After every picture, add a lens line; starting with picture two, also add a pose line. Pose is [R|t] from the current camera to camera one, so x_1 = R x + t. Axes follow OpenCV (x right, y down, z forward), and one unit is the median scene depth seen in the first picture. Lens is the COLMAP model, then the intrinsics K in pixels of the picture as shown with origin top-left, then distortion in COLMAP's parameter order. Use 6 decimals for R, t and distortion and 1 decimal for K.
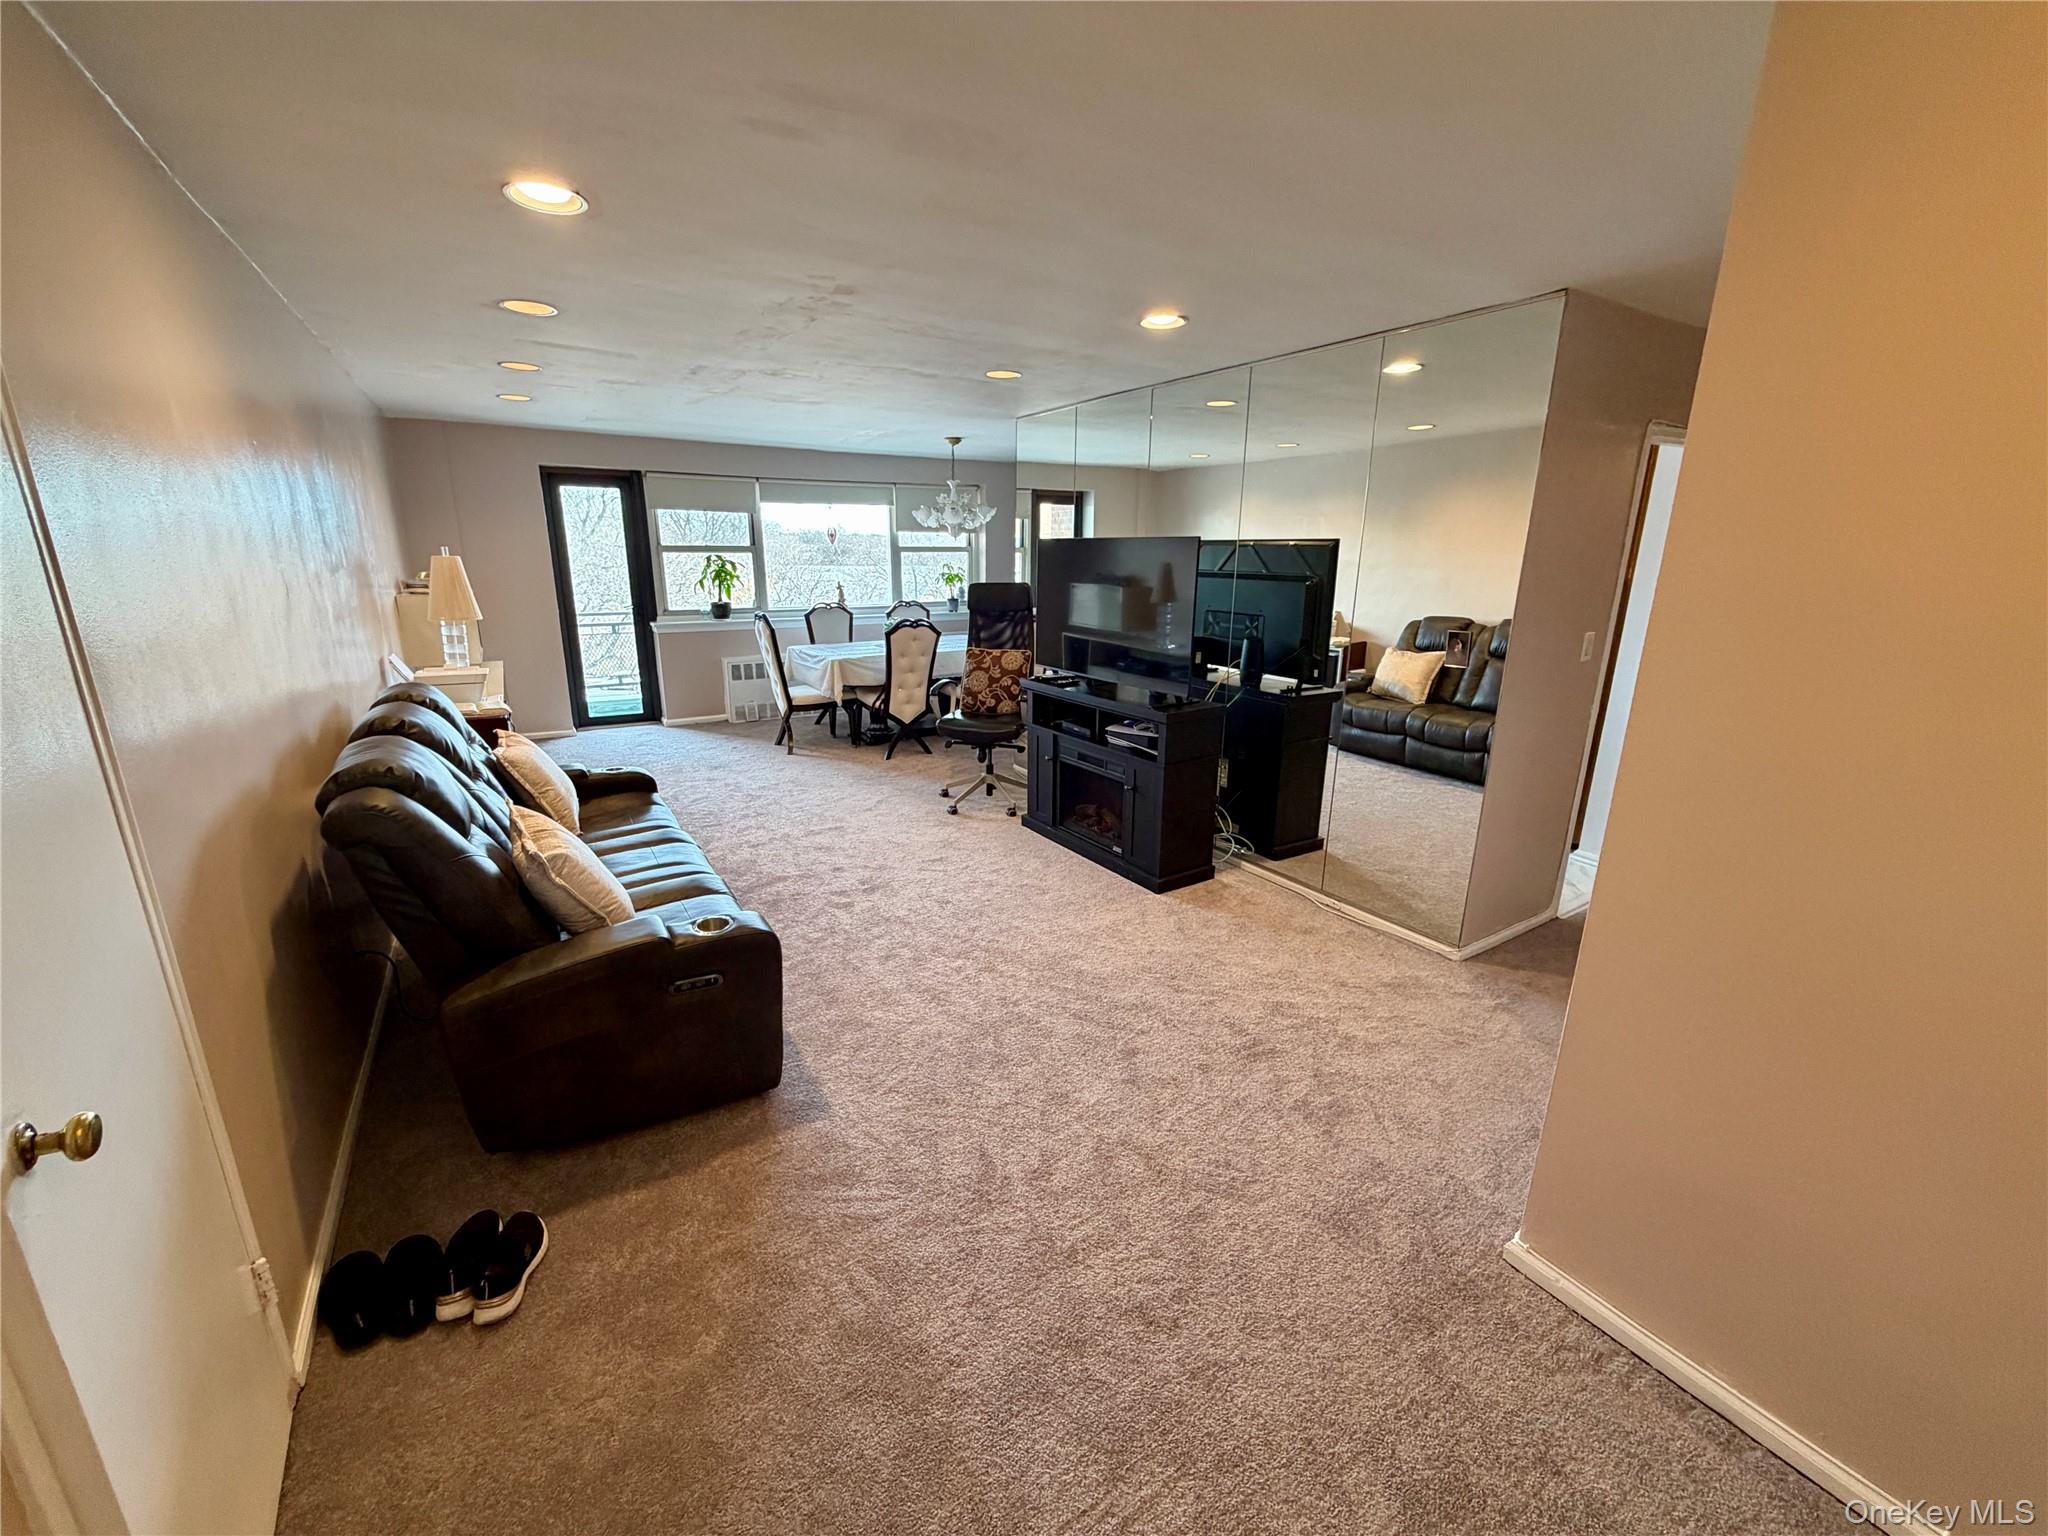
lens RADIAL K [[819.2, 0, 1025.2], [0, 819.2, 773.8], [0, 0, 1]] dist [-0.000359, 0.000018]
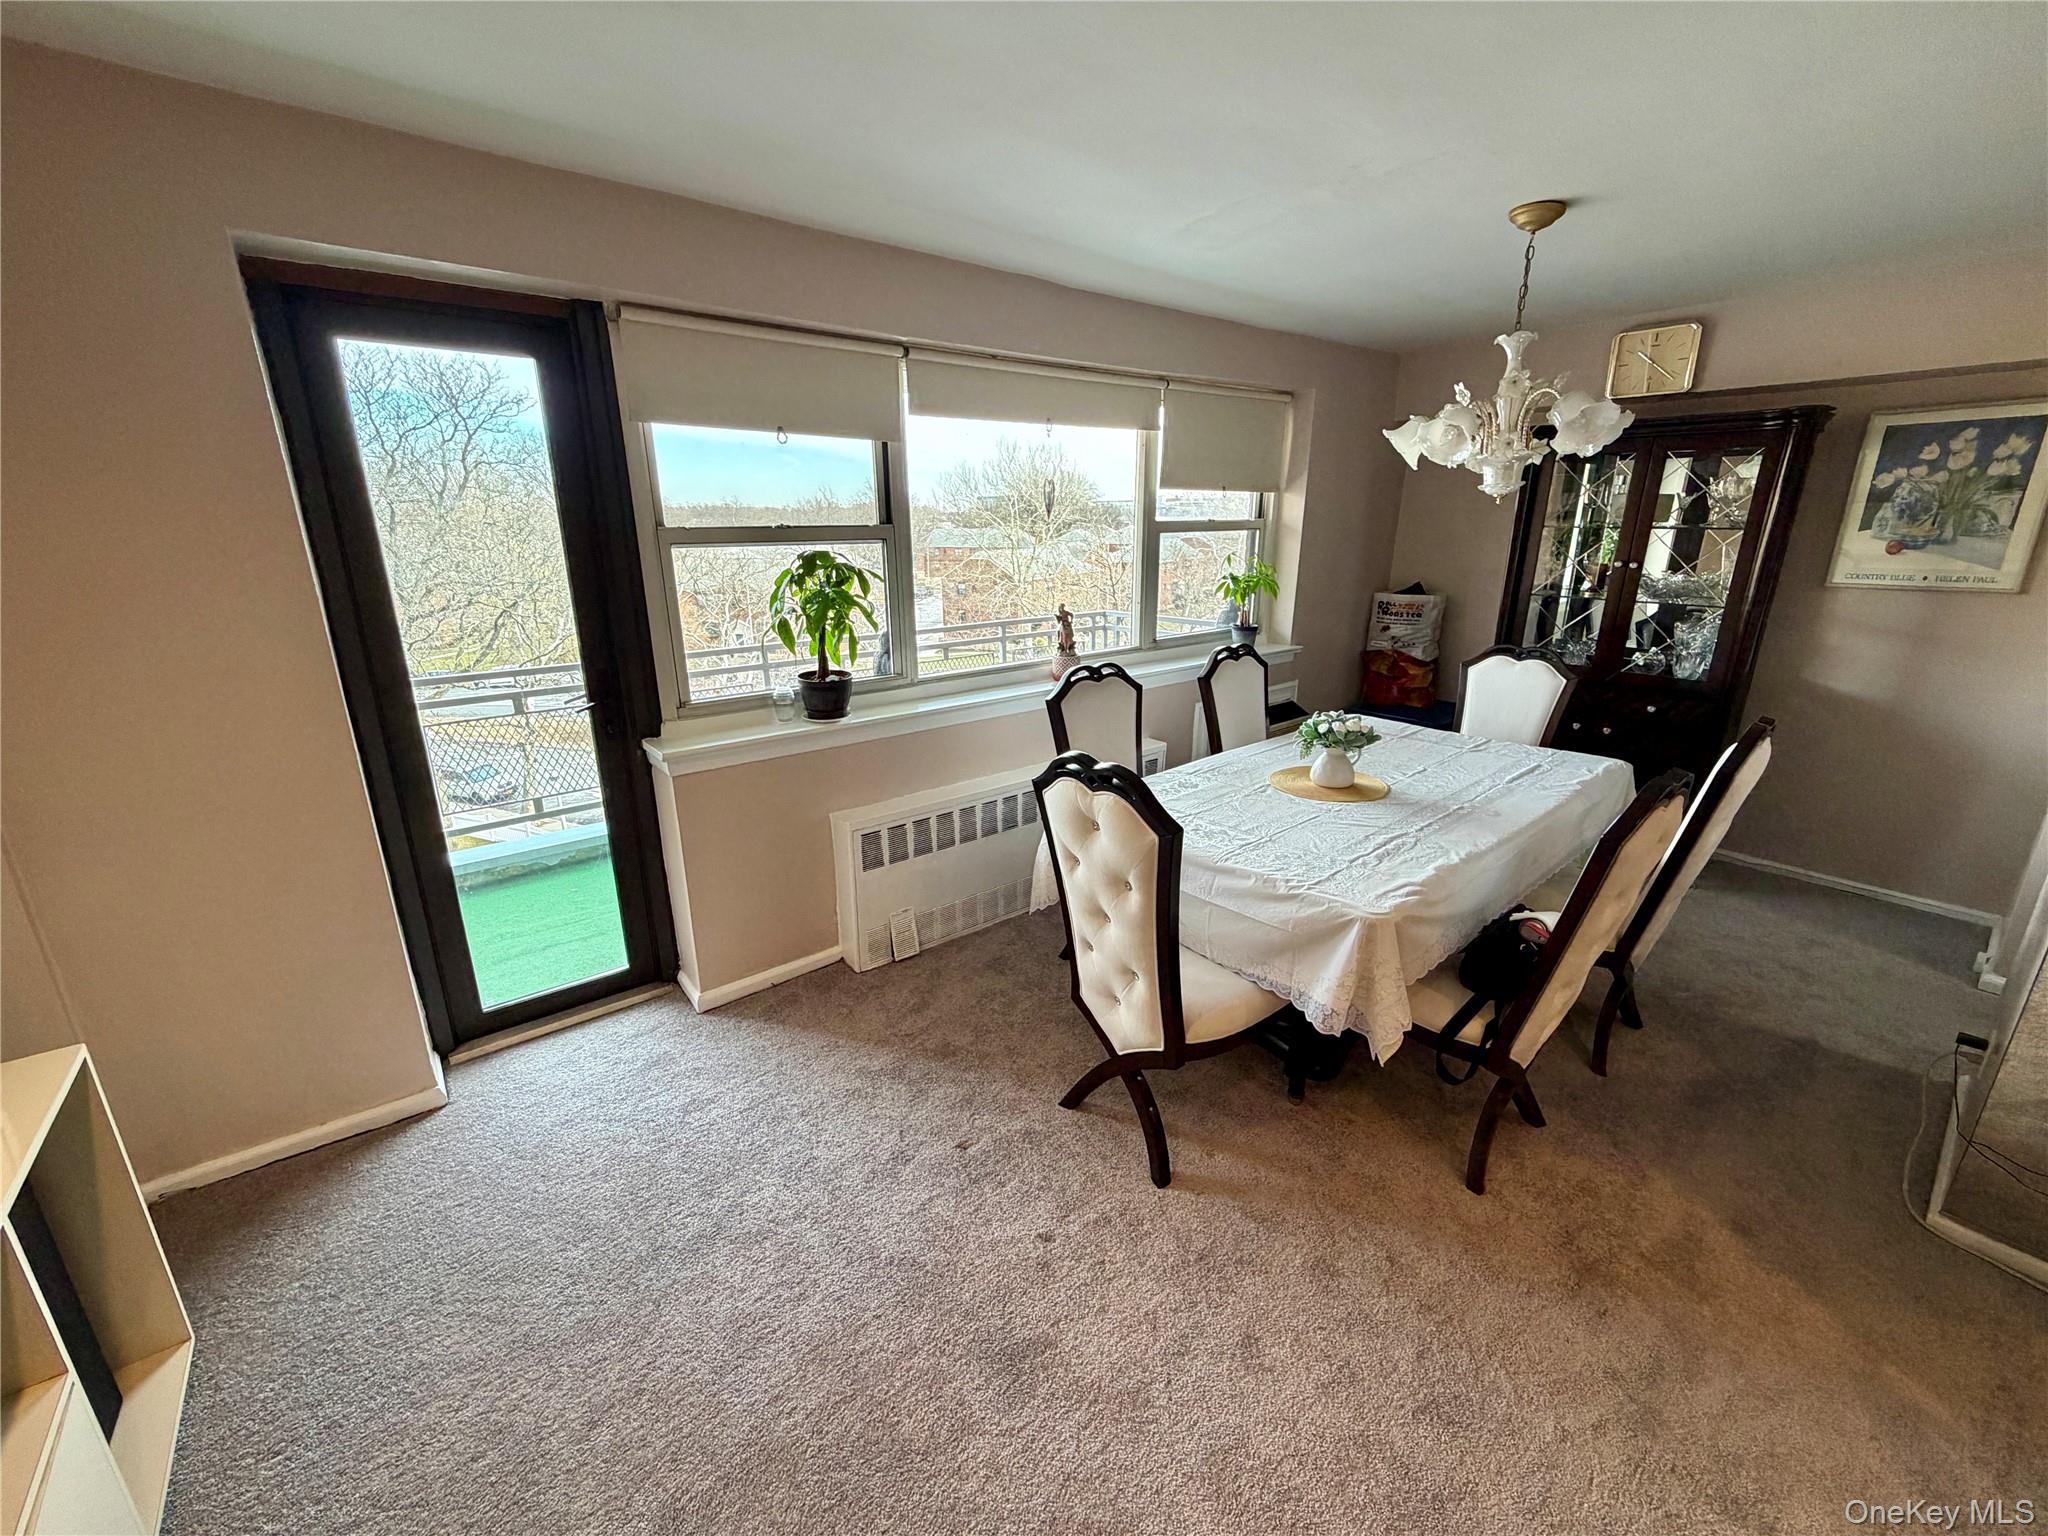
lens RADIAL K [[819.2, 0, 1021.2], [0, 819.2, 772.6], [0, 0, 1]] dist [-0.000359, 0.000018]
pose [[0.993568, -0.045435, 0.103722, -0.498450], [0.042234, 0.998567, 0.032858, -0.265839], [-0.105066, -0.028266, 0.994063, 0.938308]]
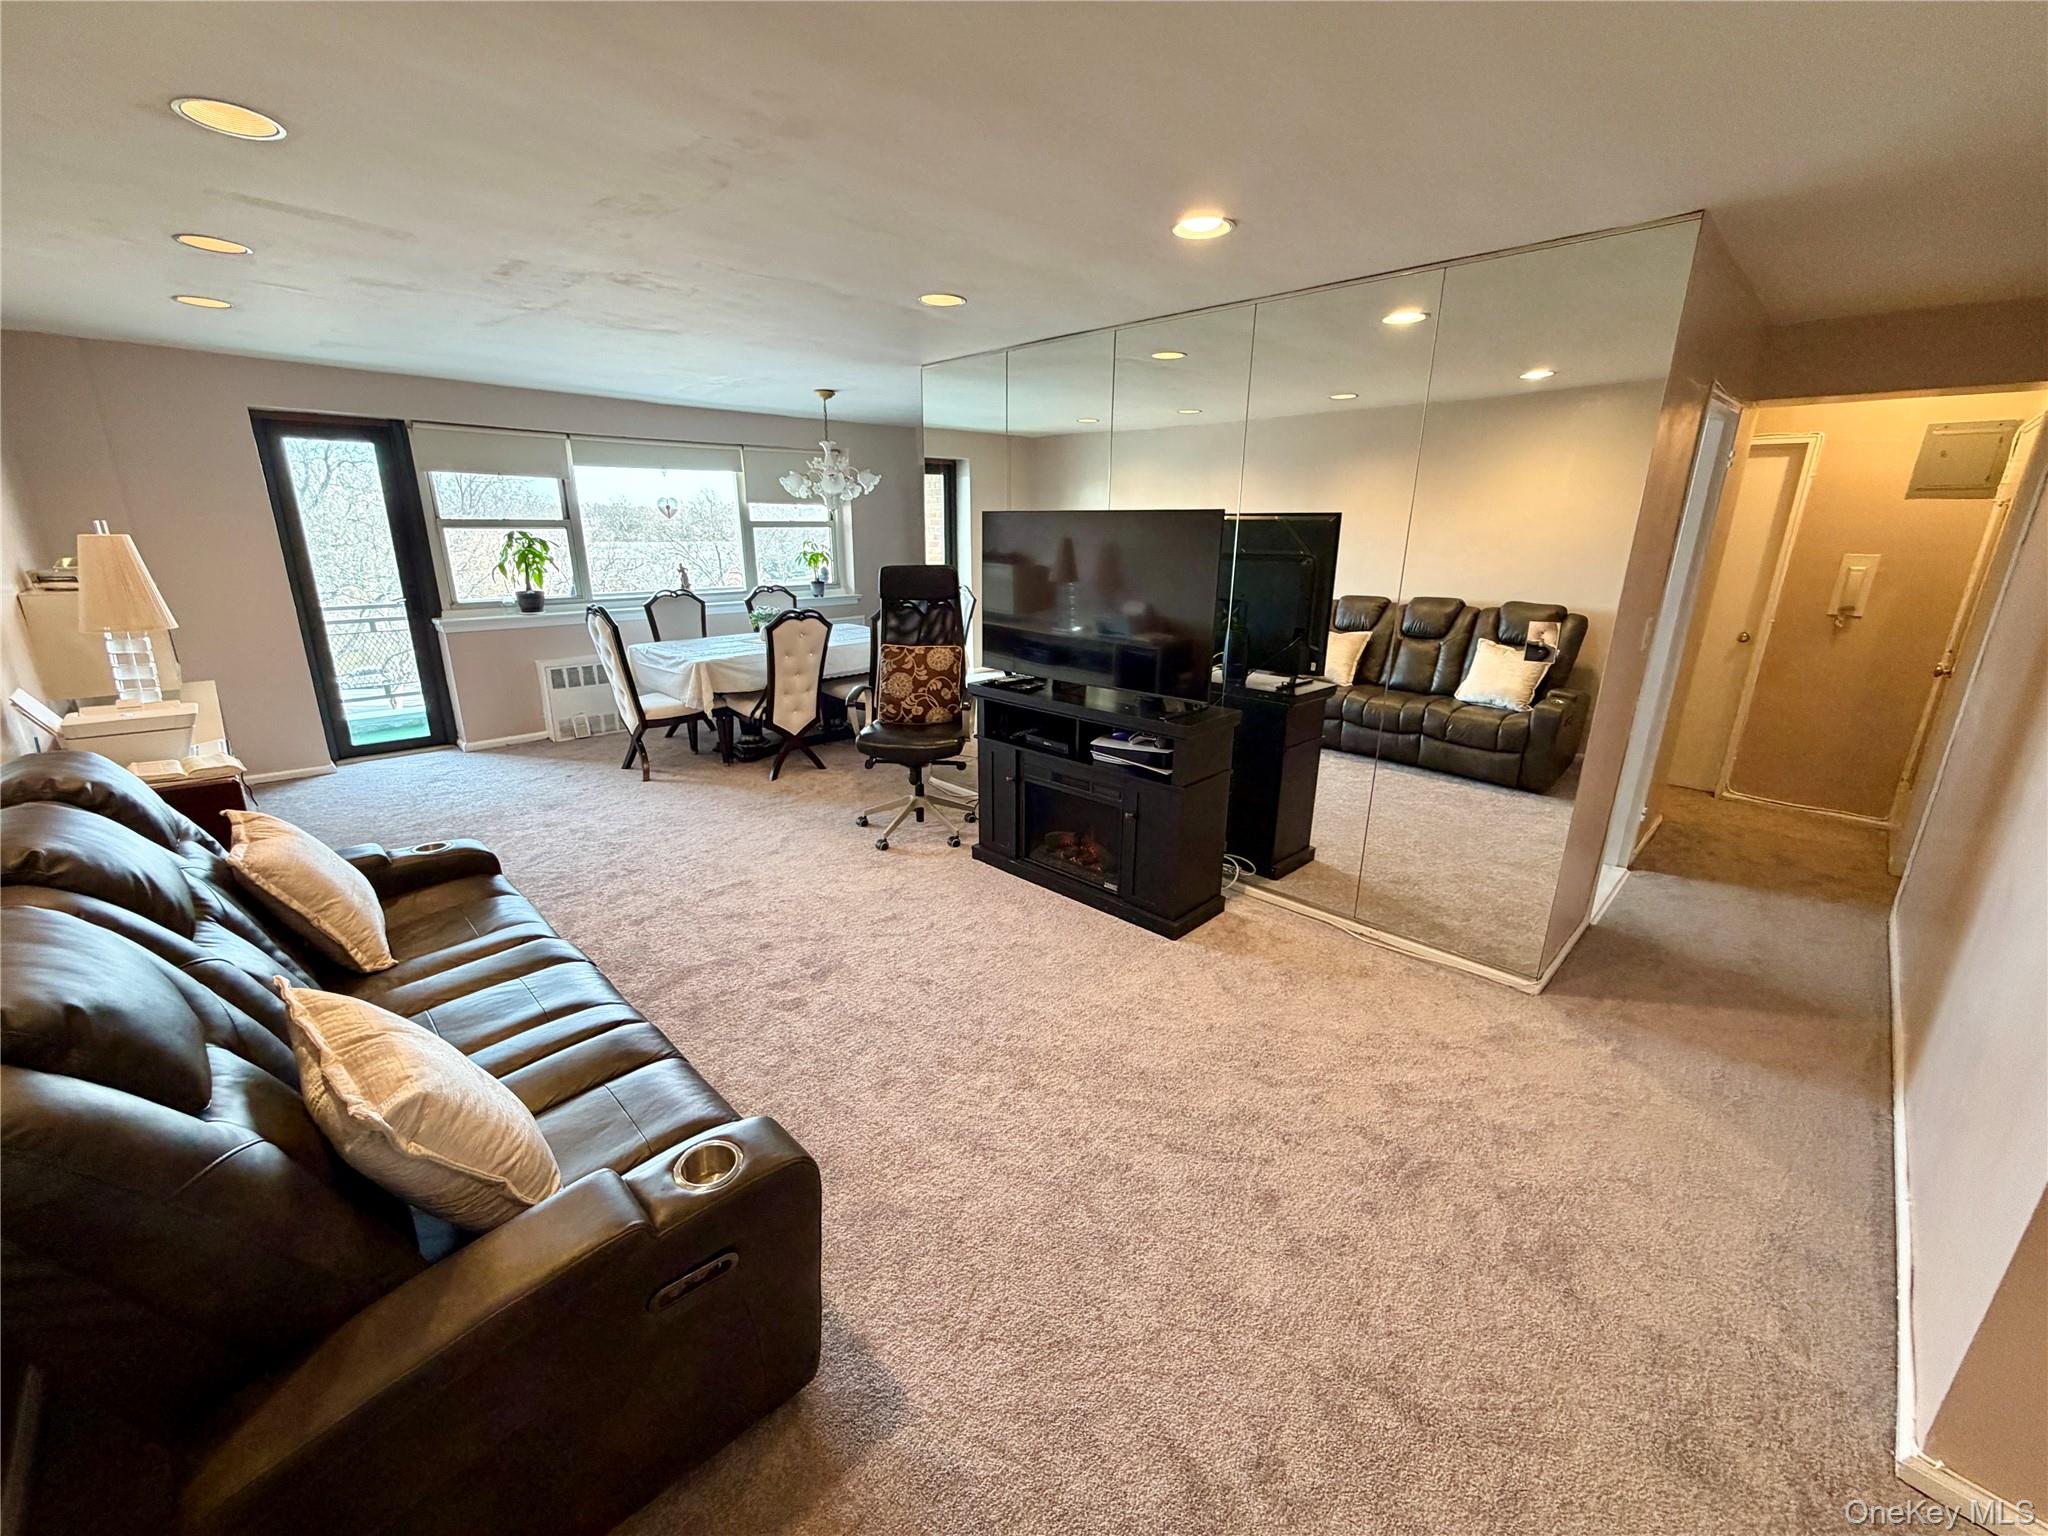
lens RADIAL K [[819.2, 0, 1026.4], [0, 819.2, 773.5], [0, 0, 1]] dist [-0.000359, 0.000018]
pose [[0.975147, -0.063737, 0.212195, -0.125919], [0.057780, 0.997745, 0.034166, -0.049929], [-0.213894, -0.021056, 0.976630, 0.180319]]
